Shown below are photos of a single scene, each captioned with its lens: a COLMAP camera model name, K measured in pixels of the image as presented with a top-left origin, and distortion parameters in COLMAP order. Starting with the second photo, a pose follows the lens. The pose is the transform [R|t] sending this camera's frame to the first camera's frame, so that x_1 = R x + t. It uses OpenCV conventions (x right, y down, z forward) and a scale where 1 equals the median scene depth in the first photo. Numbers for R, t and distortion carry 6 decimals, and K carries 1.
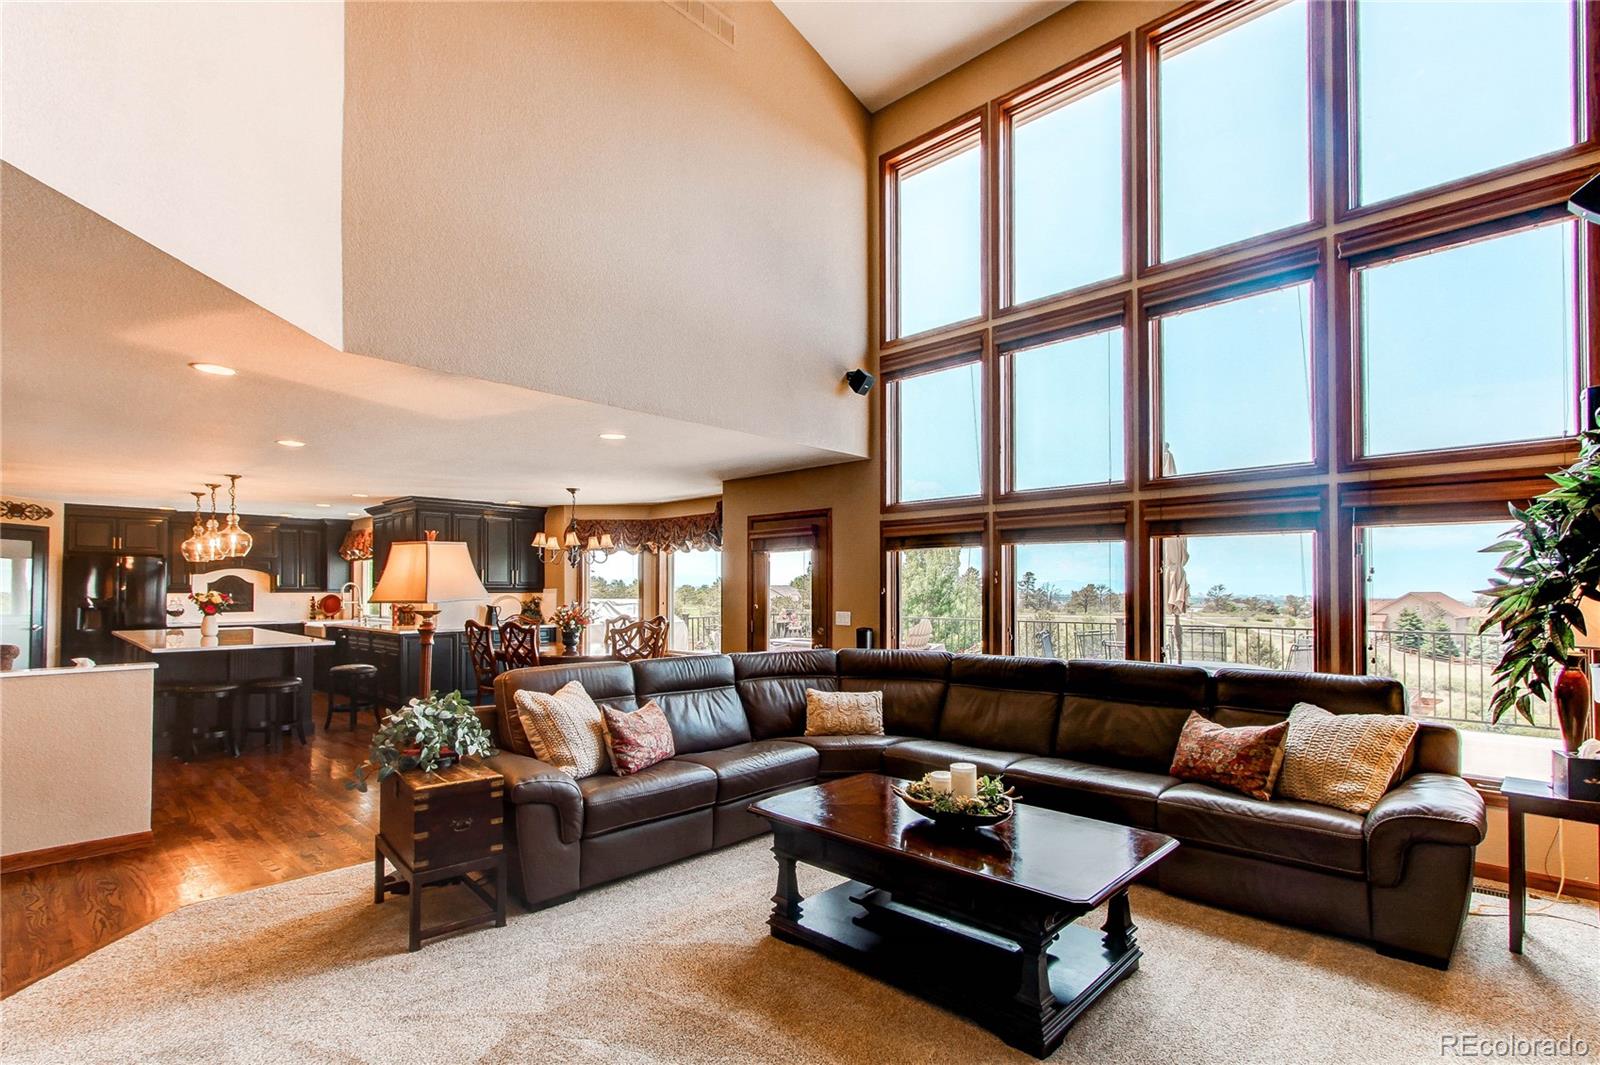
lens RADIAL K [[751.7, 0, 802.3], [0, 751.7, 576.5], [0, 0, 1]] dist [0.002759, 0.001037]
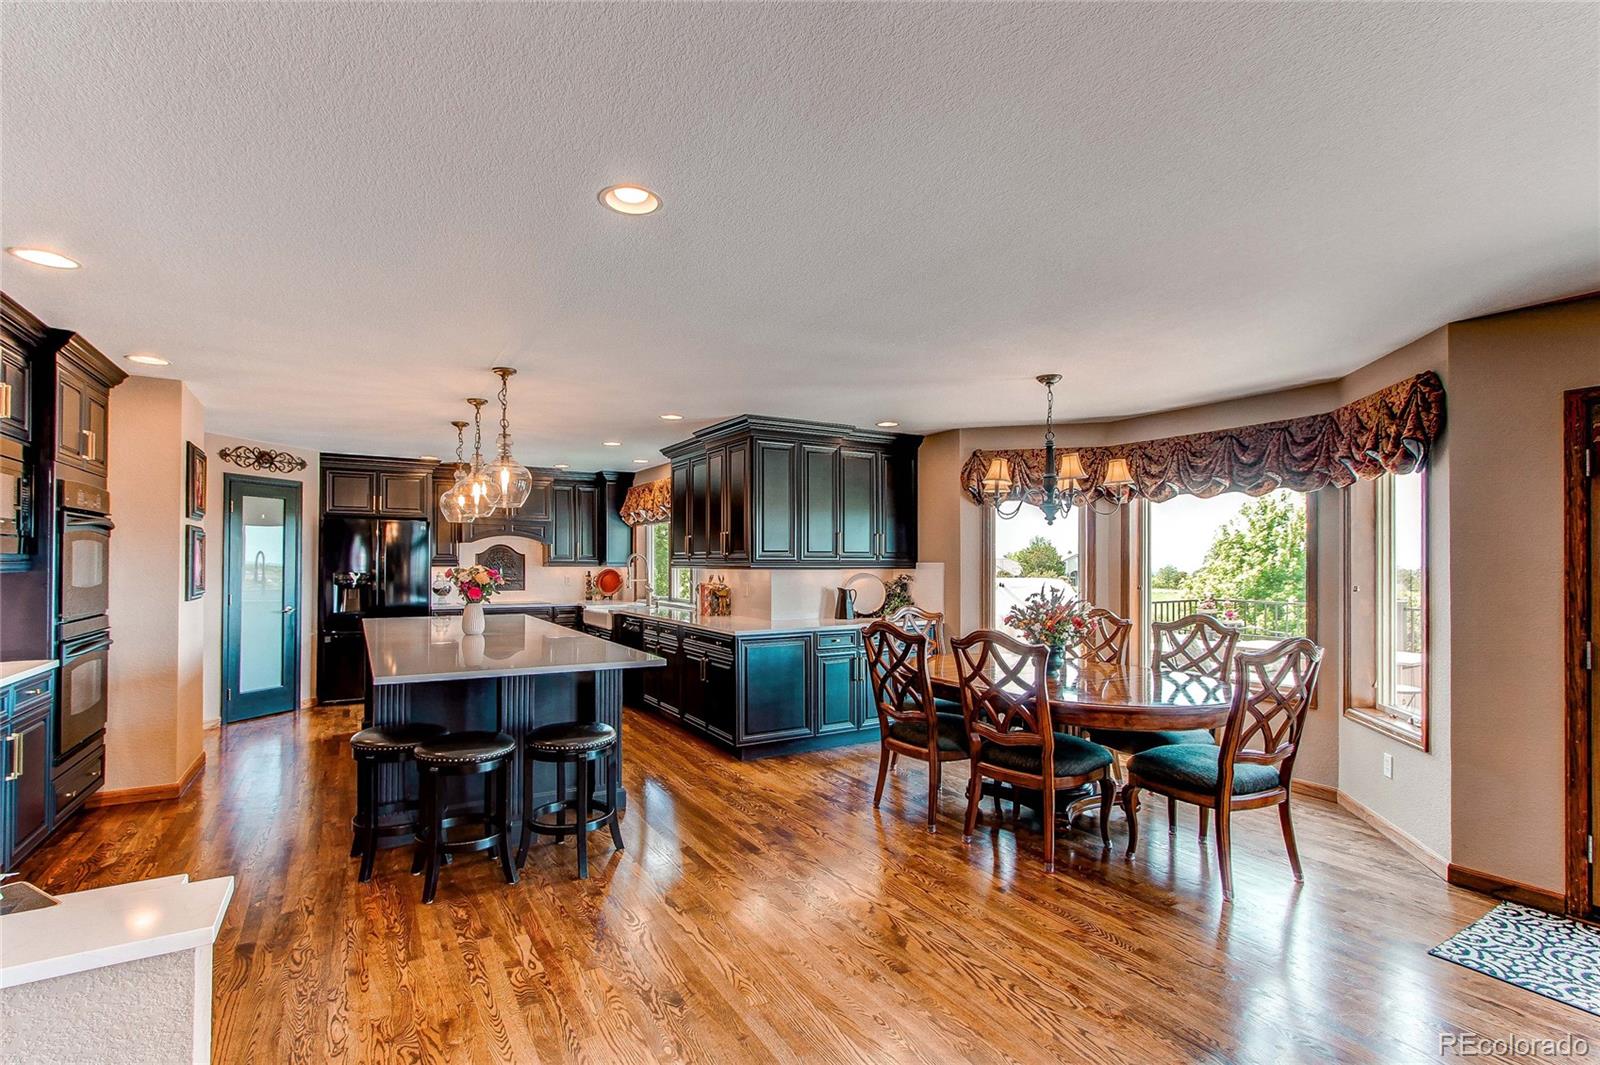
lens RADIAL K [[740.8, 0, 792.3], [0, 740.8, 553.9], [0, 0, 1]] dist [0.002340, 0.001293]
pose [[0.963318, 0.000535, -0.268362, -0.281743], [0.000792, 0.999988, 0.004838, 0.005658], [0.268361, -0.004873, 0.963306, 0.368481]]
